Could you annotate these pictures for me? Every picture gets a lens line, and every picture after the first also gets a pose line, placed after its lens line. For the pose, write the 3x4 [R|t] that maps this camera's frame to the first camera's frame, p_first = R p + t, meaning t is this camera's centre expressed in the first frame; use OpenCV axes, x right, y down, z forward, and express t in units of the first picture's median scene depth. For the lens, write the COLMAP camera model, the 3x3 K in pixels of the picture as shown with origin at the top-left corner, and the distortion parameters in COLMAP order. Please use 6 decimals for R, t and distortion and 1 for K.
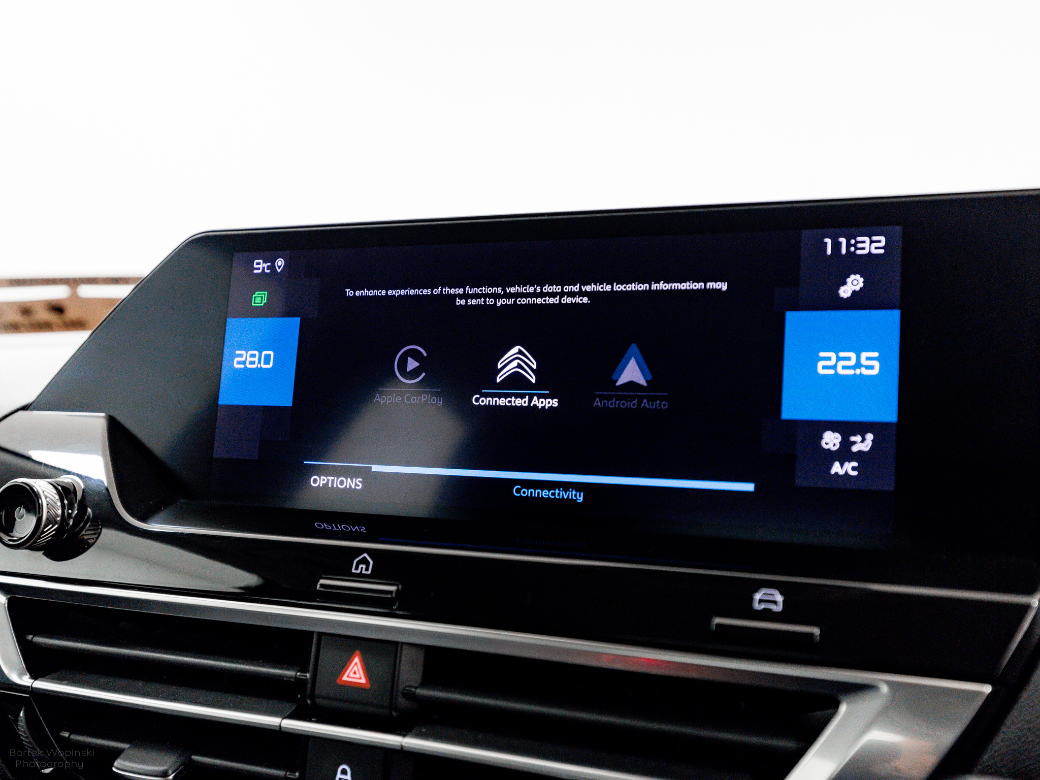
lens RADIAL K [[1123.1, 0, 520.0], [0, 1123.1, 390.0], [0, 0, 1]] dist [0.000546, 0.008816]
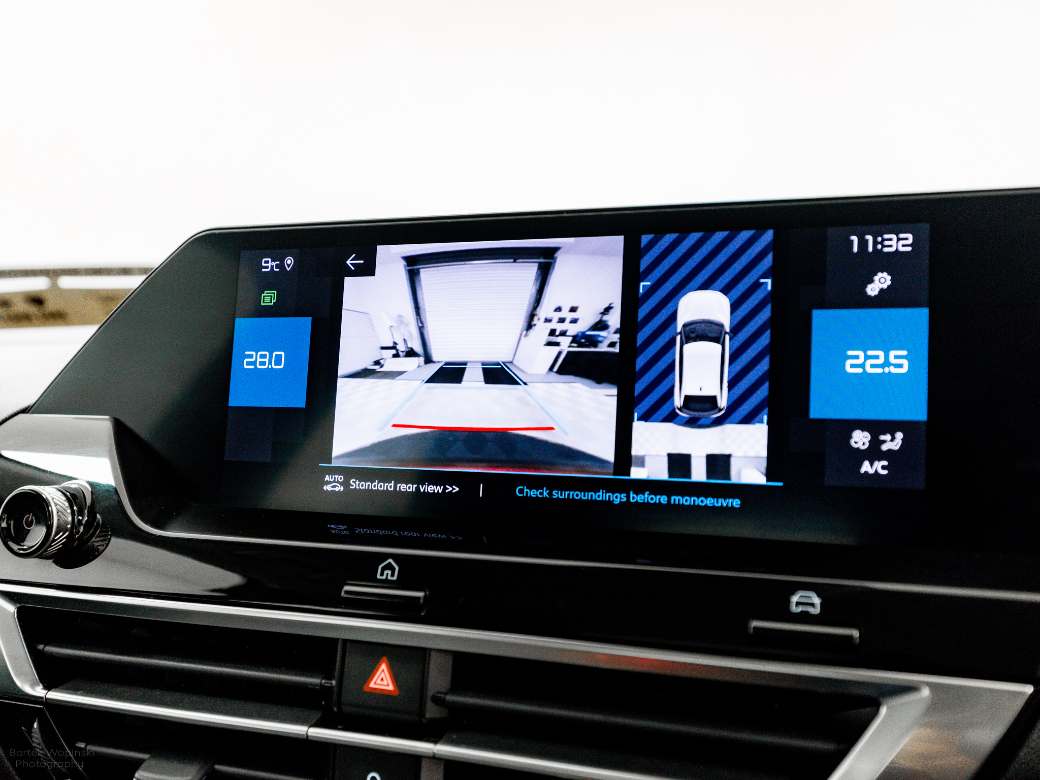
lens RADIAL K [[1123.1, 0, 520.0], [0, 1123.1, 390.0], [0, 0, 1]] dist [0.000546, 0.008816]
pose [[0.999430, -0.012707, 0.031270, -0.052902], [0.012077, 0.999722, 0.020238, -0.021641], [-0.031519, -0.019848, 0.999306, 0.012594]]
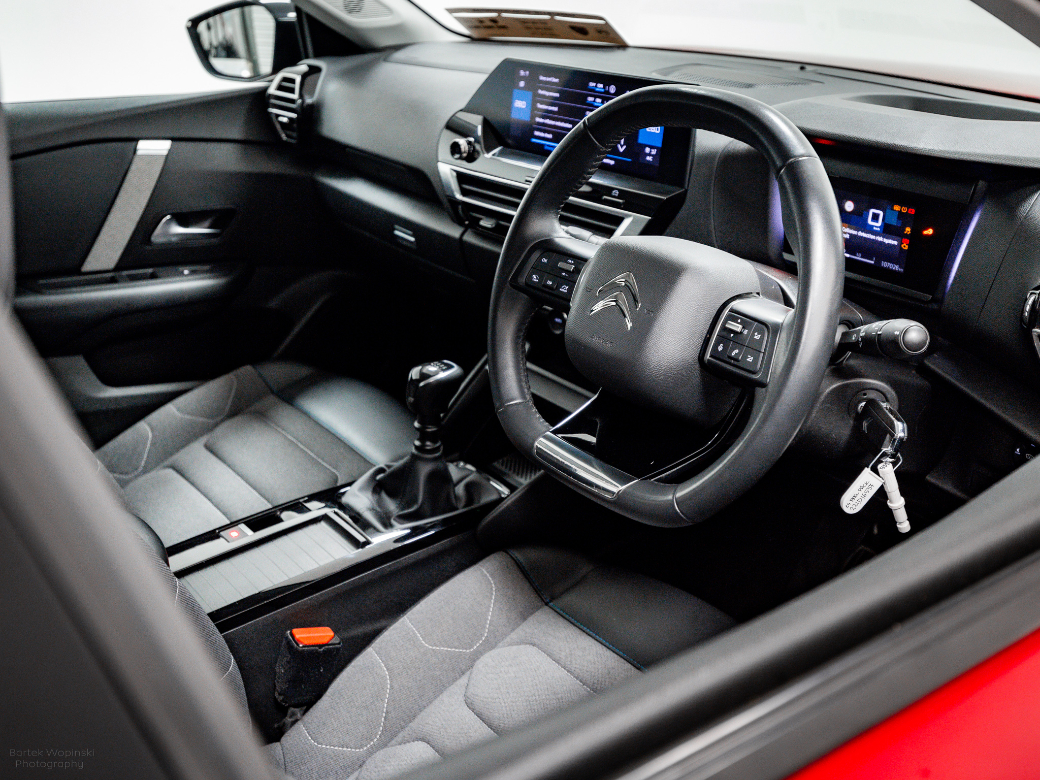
lens RADIAL K [[1124.2, 0, 520.0], [0, 1124.2, 390.0], [0, 0, 1]] dist [0.009686, -0.014240]
pose [[0.902617, 0.149011, -0.403830, 1.404364], [0.024427, 0.918924, 0.393677, -0.644272], [0.429751, -0.365204, 0.825797, -2.317891]]
